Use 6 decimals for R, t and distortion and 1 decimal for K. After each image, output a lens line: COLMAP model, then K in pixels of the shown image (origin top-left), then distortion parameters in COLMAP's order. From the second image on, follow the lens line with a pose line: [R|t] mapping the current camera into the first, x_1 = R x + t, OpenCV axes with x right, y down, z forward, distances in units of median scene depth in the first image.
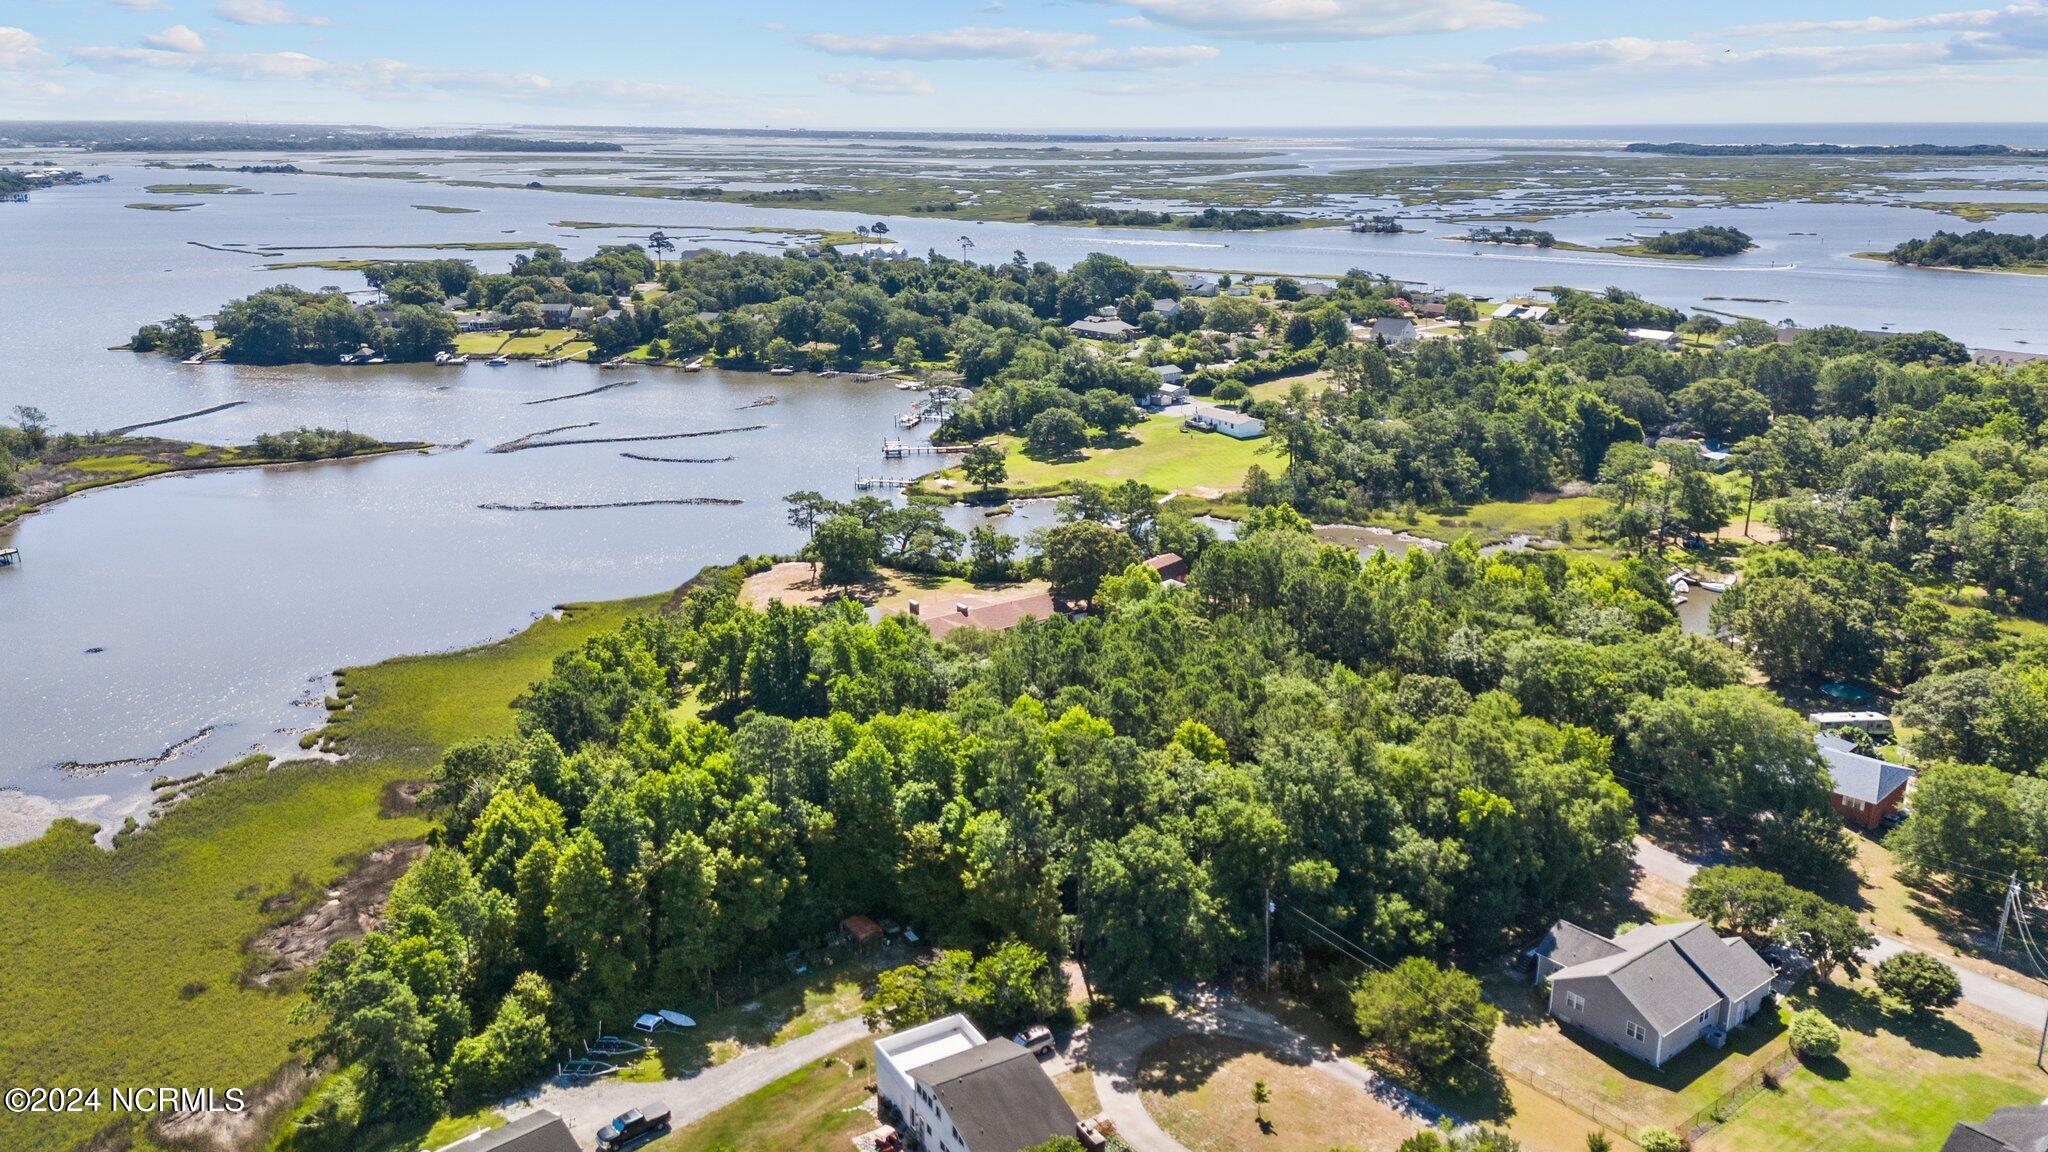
lens RADIAL K [[1495.5, 0, 1024.0], [0, 1495.5, 576.0], [0, 0, 1]] dist [0.048744, -0.000601]
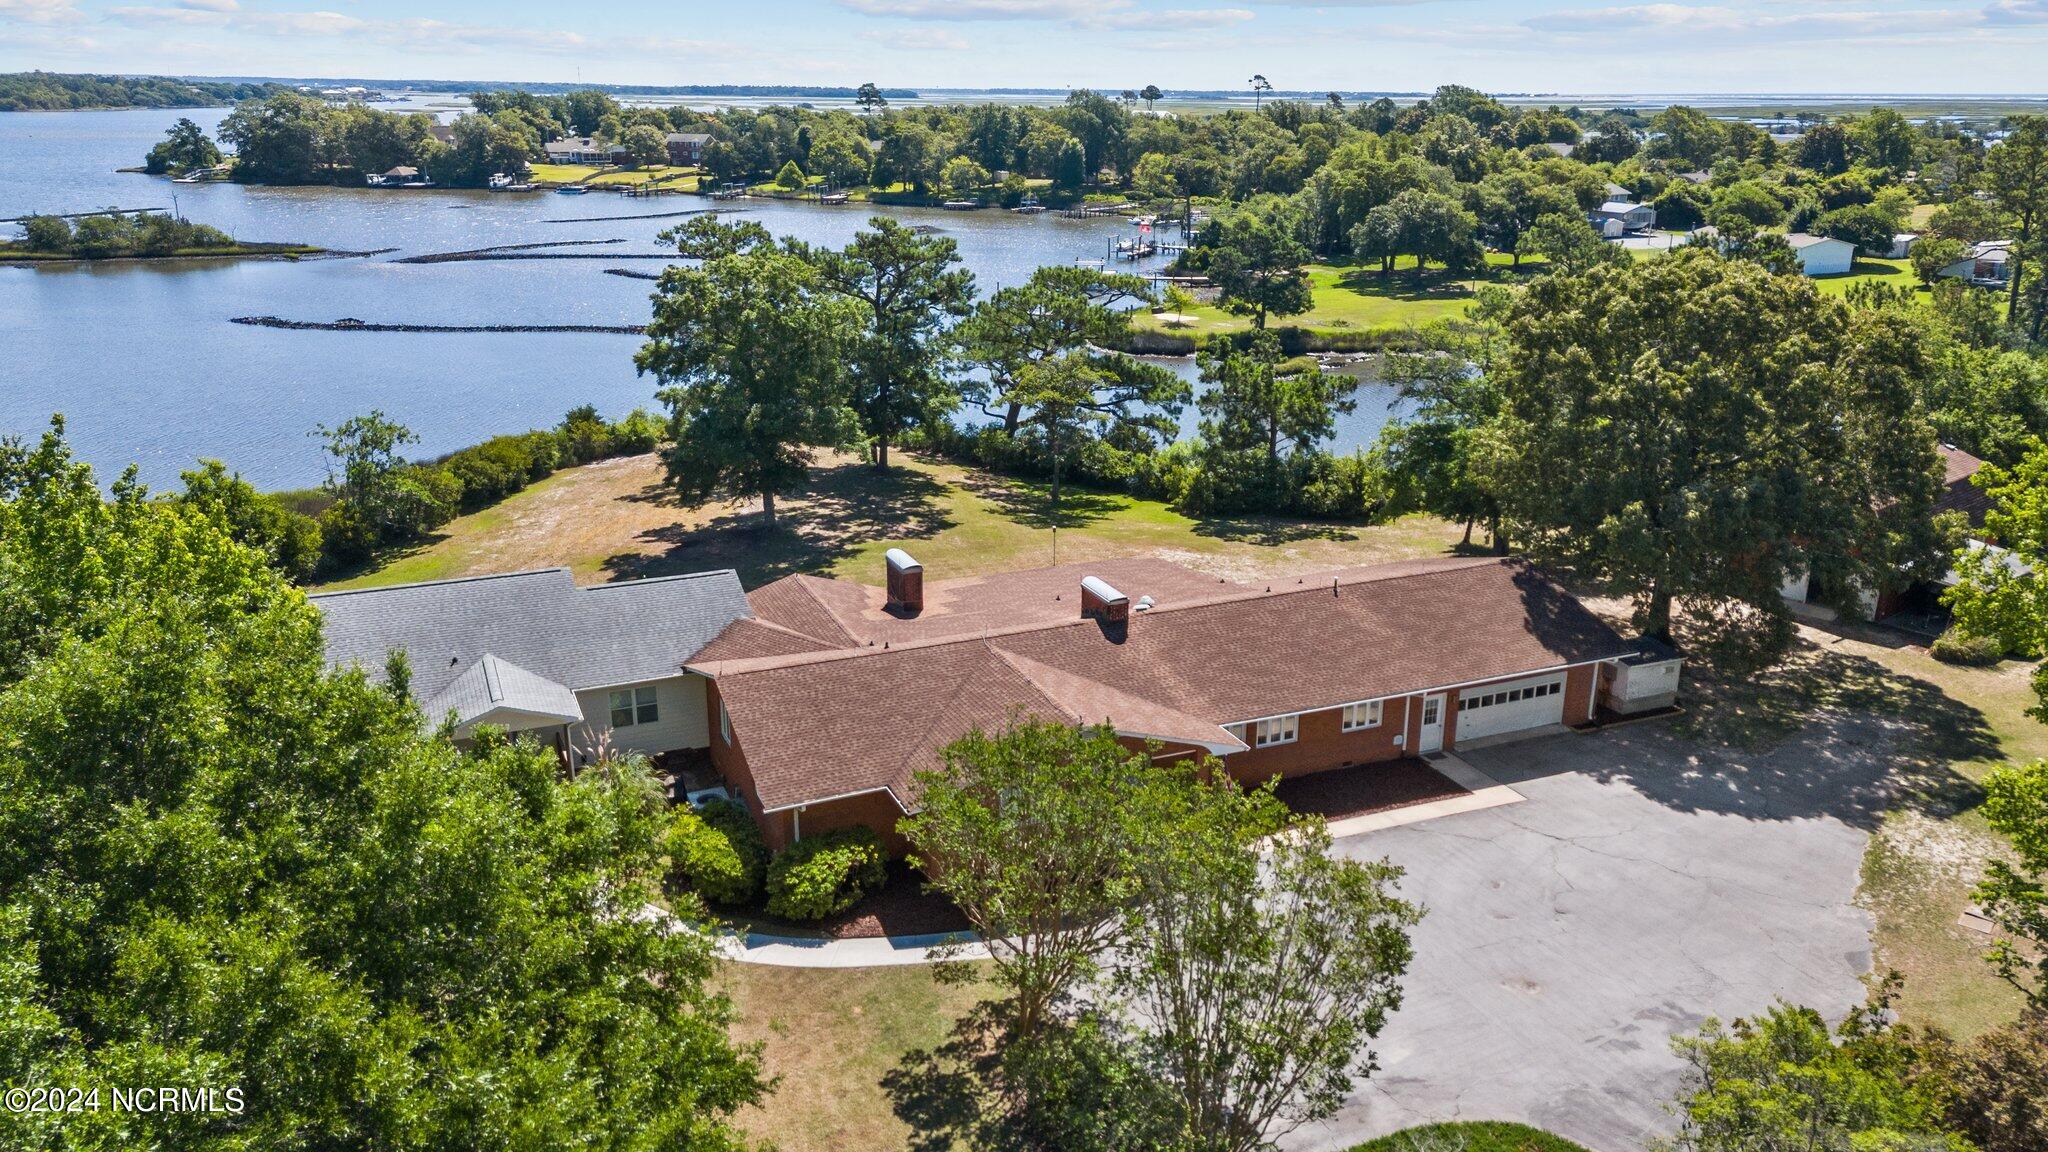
lens RADIAL K [[1495.5, 0, 1024.0], [0, 1495.5, 576.0], [0, 0, 1]] dist [0.048744, -0.000601]
pose [[0.981806, 0.064238, -0.178692, -0.010100], [-0.060233, 0.997798, 0.027756, 0.008141], [0.180082, -0.016488, 0.983513, 0.540661]]
